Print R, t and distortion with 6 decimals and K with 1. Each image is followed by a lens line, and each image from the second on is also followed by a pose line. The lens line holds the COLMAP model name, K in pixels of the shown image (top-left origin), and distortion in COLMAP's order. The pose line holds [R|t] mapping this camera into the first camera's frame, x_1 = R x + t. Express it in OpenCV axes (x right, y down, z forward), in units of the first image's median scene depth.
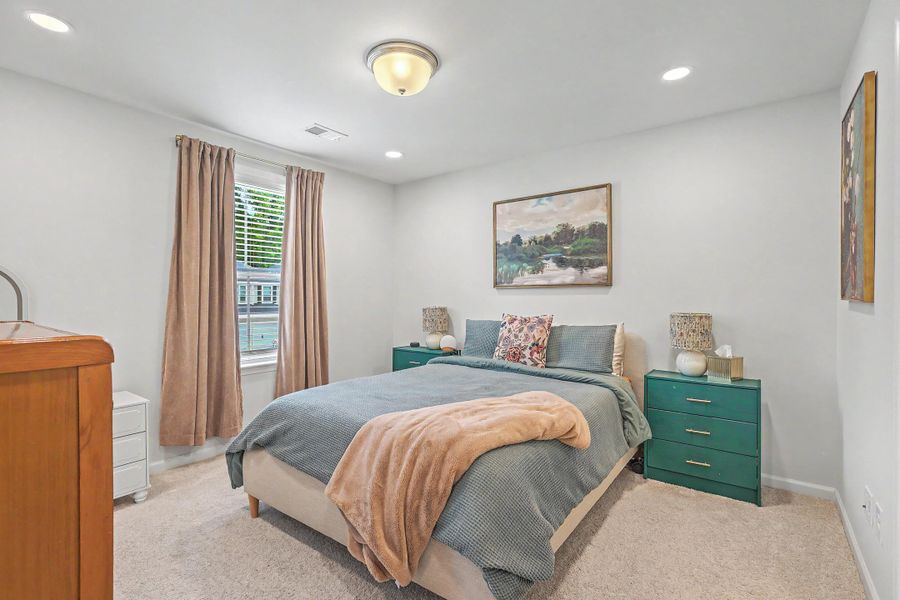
lens RADIAL K [[418.1, 0, 450.0], [0, 418.1, 300.0], [0, 0, 1]] dist [0.001567, 0.000186]
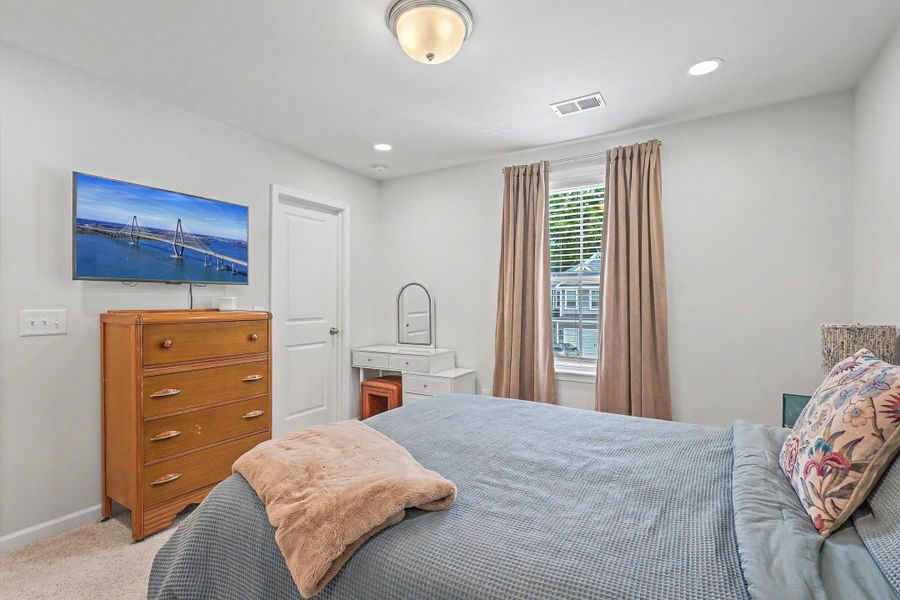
lens RADIAL K [[418.1, 0, 450.0], [0, 418.1, 300.0], [0, 0, 1]] dist [0.001567, 0.000186]
pose [[0.099333, -0.002527, -0.995051, 0.470095], [-0.015090, 0.999878, -0.004046, -0.003136], [0.994940, 0.015417, 0.099283, 0.628659]]
